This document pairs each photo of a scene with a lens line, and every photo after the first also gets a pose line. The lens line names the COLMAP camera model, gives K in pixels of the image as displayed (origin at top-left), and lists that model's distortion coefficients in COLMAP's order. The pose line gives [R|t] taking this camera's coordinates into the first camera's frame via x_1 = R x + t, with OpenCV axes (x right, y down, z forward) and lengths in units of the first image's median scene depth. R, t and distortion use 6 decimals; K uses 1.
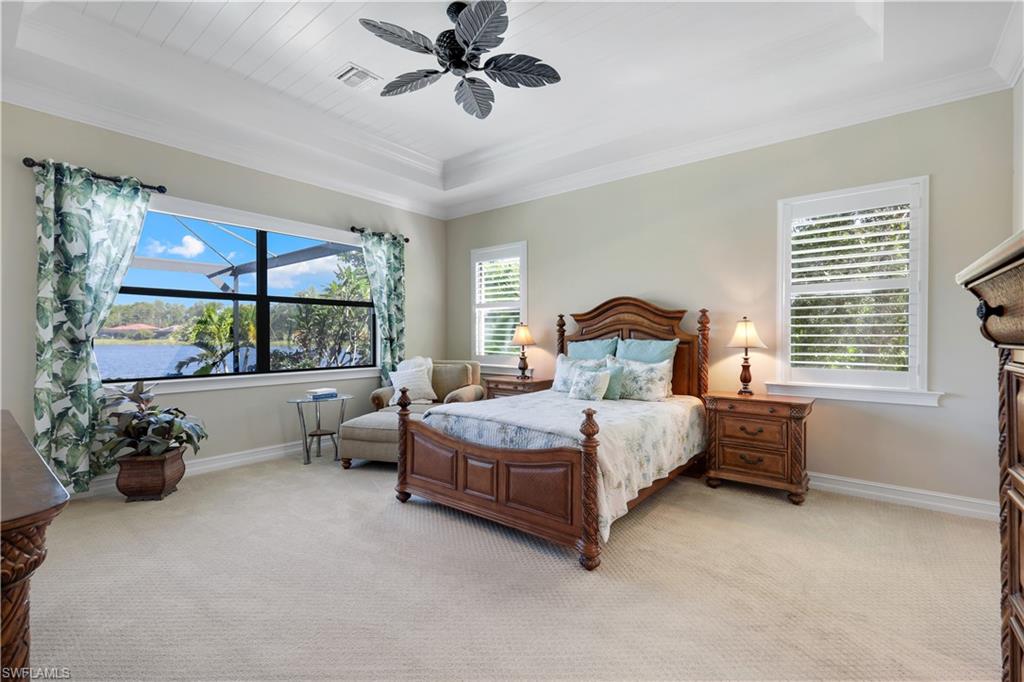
lens RADIAL K [[451.2, 0, 510.1], [0, 451.2, 338.4], [0, 0, 1]] dist [0.005768, -0.000728]
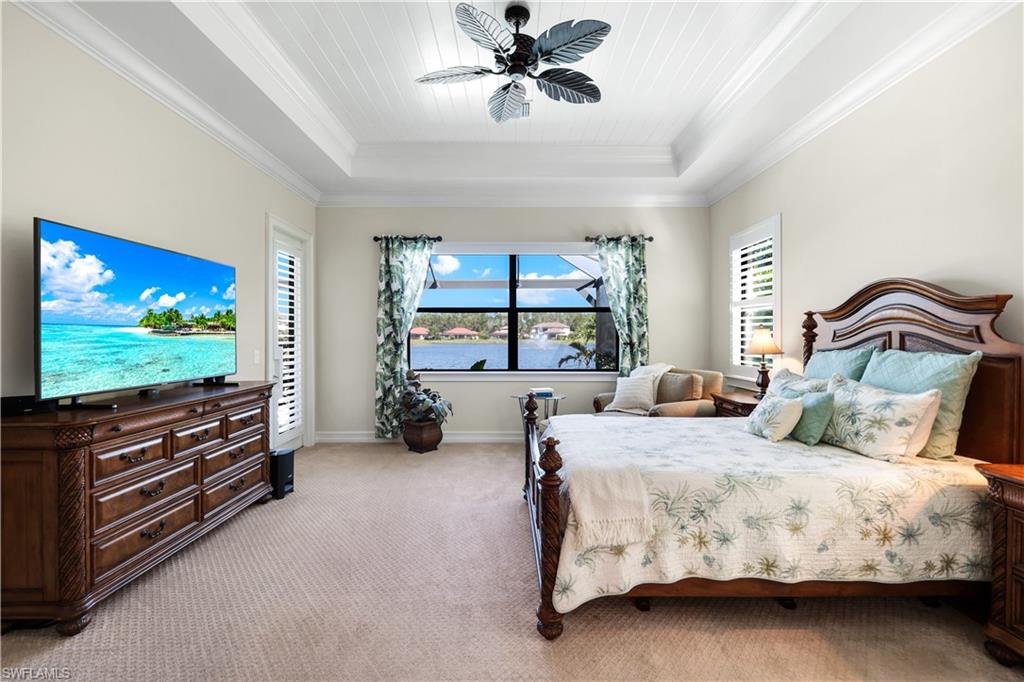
lens RADIAL K [[449.2, 0, 515.9], [0, 449.2, 337.9], [0, 0, 1]] dist [0.014801, -0.000148]
pose [[0.635083, 0.001146, -0.772443, 0.432574], [-0.003428, 0.999993, -0.001335, -0.012020], [0.772436, 0.003496, 0.635083, 0.250412]]
